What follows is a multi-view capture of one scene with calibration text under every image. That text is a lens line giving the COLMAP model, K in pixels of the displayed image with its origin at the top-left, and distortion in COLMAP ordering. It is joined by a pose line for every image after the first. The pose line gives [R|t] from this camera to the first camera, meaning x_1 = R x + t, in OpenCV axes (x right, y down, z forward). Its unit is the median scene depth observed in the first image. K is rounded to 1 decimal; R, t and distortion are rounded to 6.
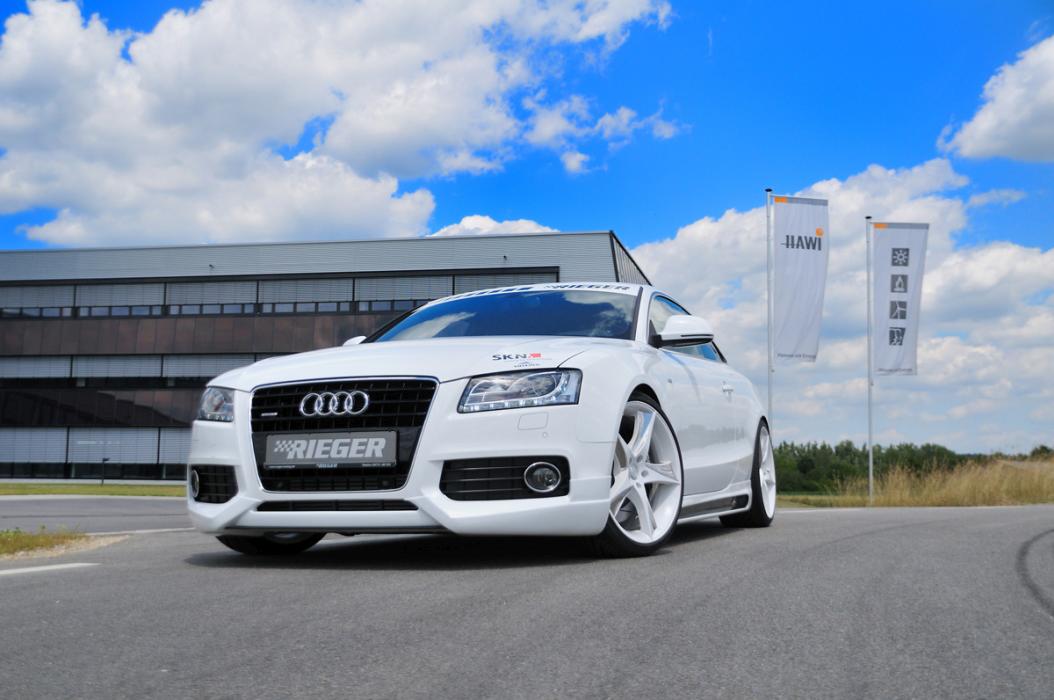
lens RADIAL K [[1320.4, 0, 527.0], [0, 1320.4, 350.0], [0, 0, 1]] dist [0.000149, 0.058371]
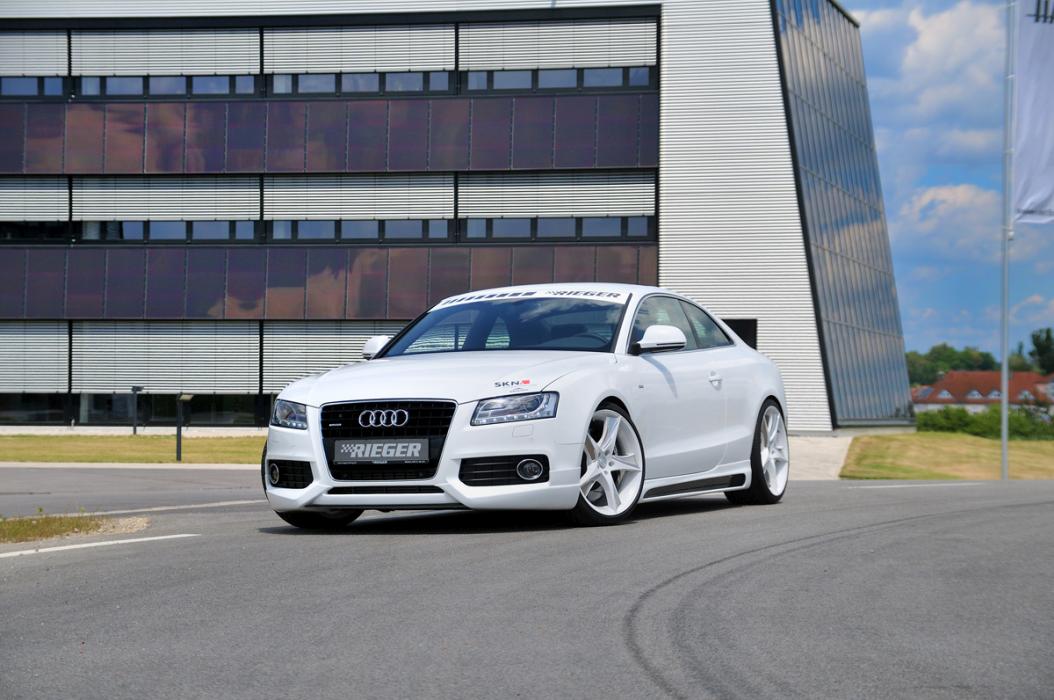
lens RADIAL K [[2799.4, 0, 527.0], [0, 2799.4, 350.0], [0, 0, 1]] dist [1.094892, -19.298434]
pose [[0.999535, -0.005722, -0.029940, 0.097498], [0.008018, 0.996988, 0.077137, -0.260474], [0.029408, -0.077341, 0.996571, -1.970320]]
